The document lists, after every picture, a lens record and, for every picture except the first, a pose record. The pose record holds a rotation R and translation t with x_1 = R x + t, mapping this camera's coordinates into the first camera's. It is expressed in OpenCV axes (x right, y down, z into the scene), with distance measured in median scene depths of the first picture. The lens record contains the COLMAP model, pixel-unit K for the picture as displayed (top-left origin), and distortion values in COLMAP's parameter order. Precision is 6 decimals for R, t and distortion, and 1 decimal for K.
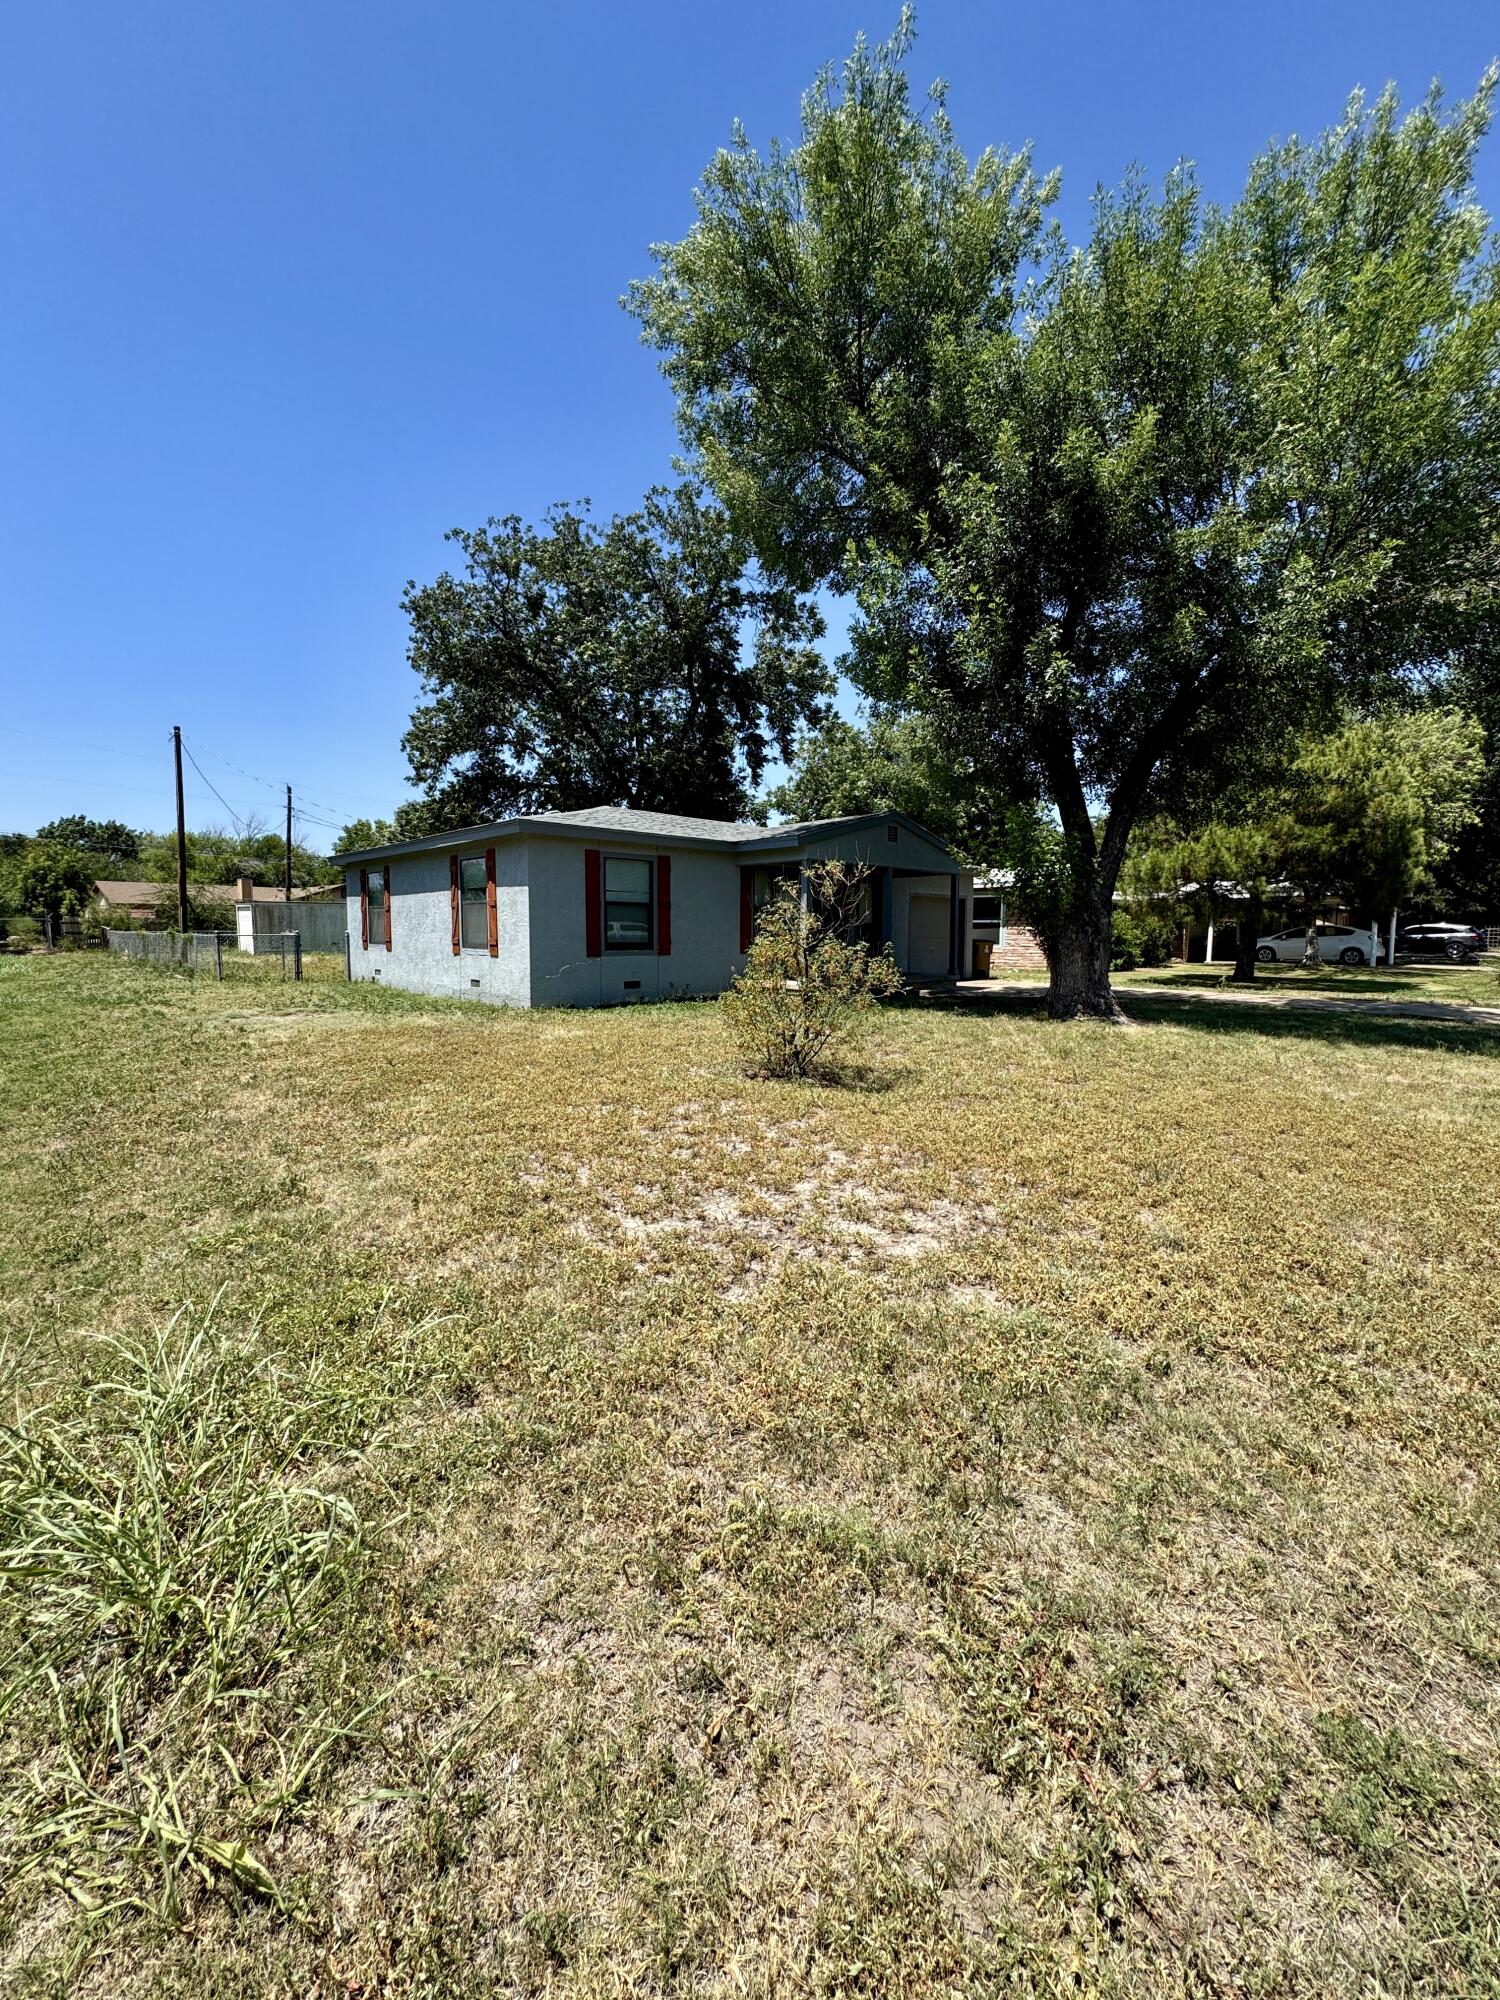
lens RADIAL K [[788.6, 0, 809.8], [0, 788.6, 1005.8], [0, 0, 1]] dist [-0.048088, 0.000024]
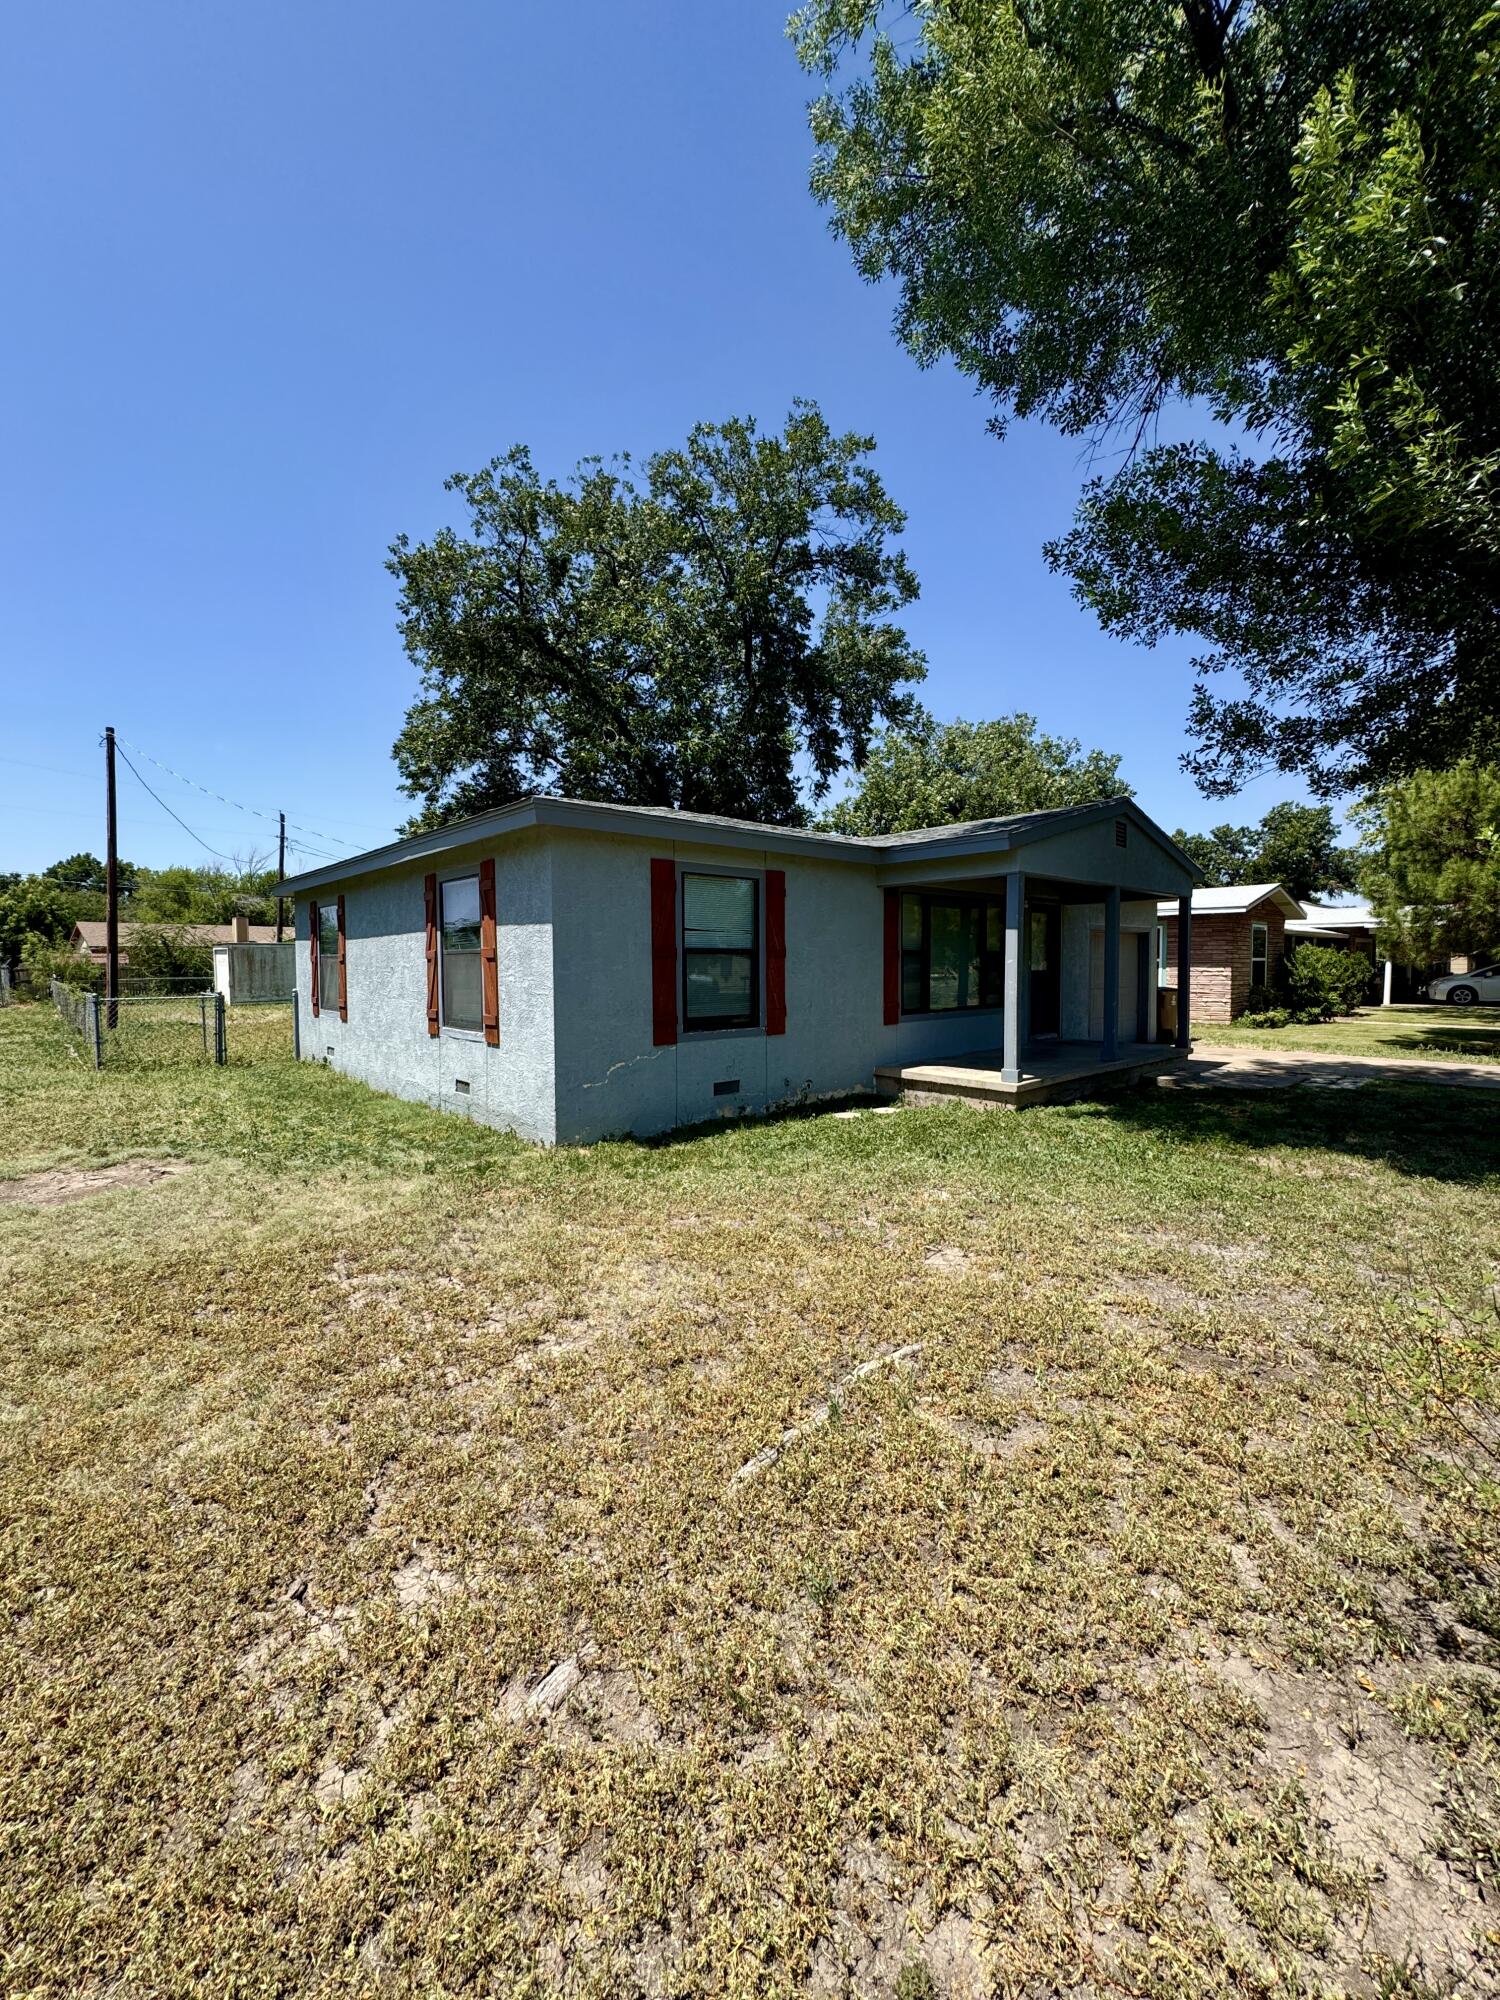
lens RADIAL K [[808.7, 0, 752.1], [0, 808.7, 993.1], [0, 0, 1]] dist [0.002065, 0.000270]
pose [[0.995565, -0.008079, -0.093732, -0.077580], [0.002392, 0.998158, -0.060625, -0.031697], [0.094049, 0.060132, 0.993750, 0.208208]]
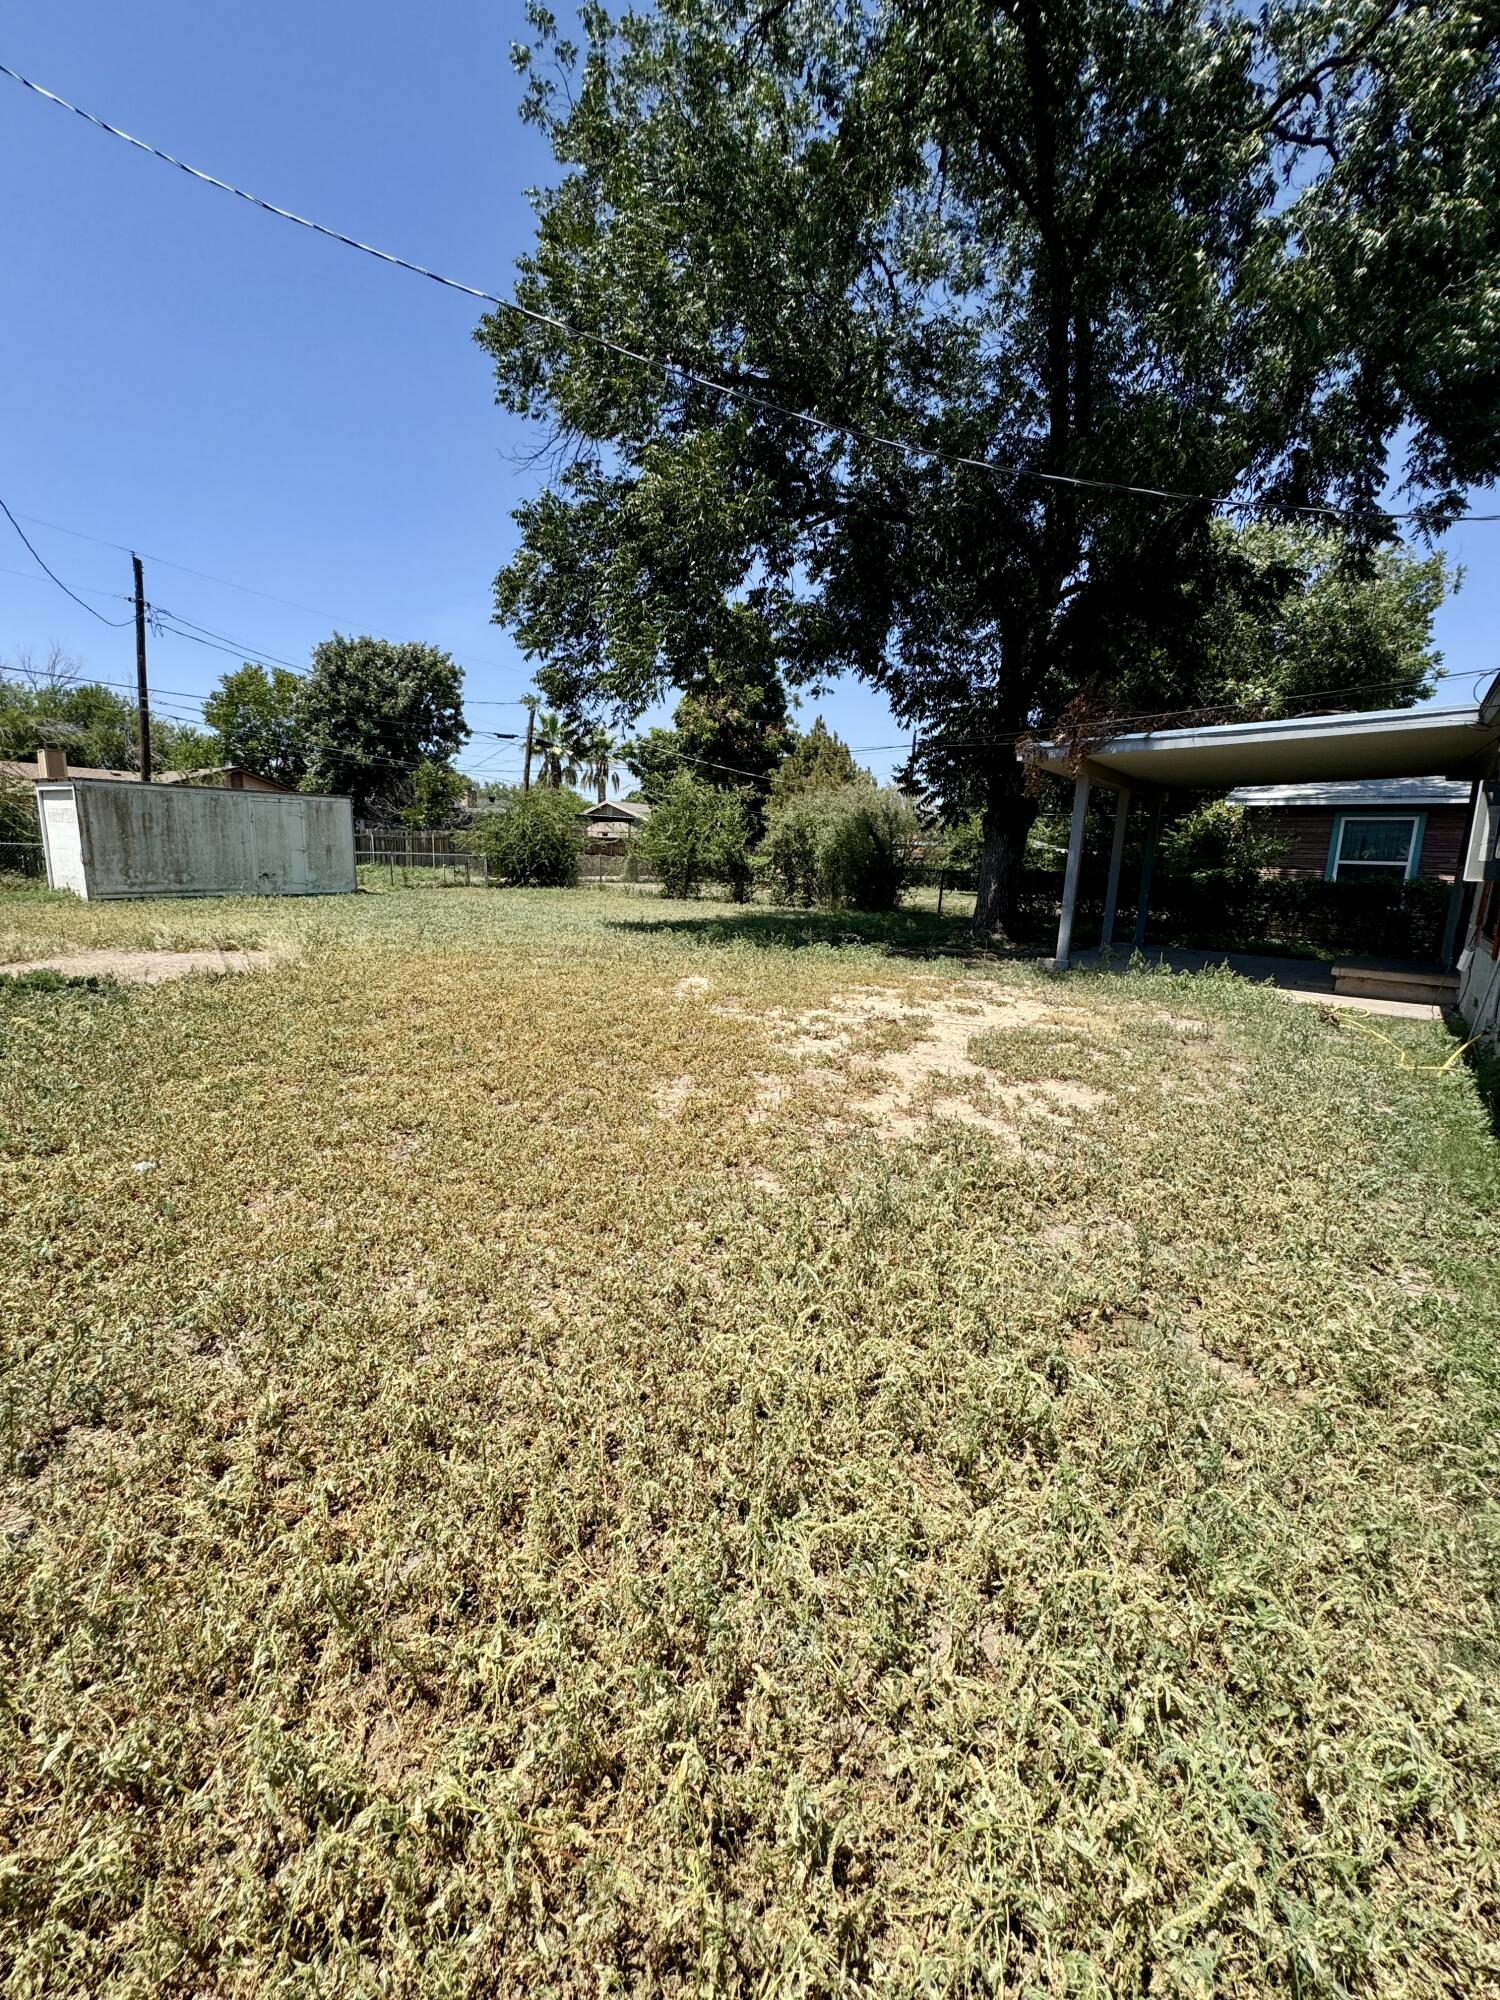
lens RADIAL K [[808.7, 0, 752.1], [0, 808.7, 993.1], [0, 0, 1]] dist [0.002065, 0.000270]
pose [[0.997140, 0.010013, 0.074913, -0.482168], [-0.015848, 0.996851, 0.077701, -0.071685], [-0.073899, -0.078666, 0.994158, 0.645162]]
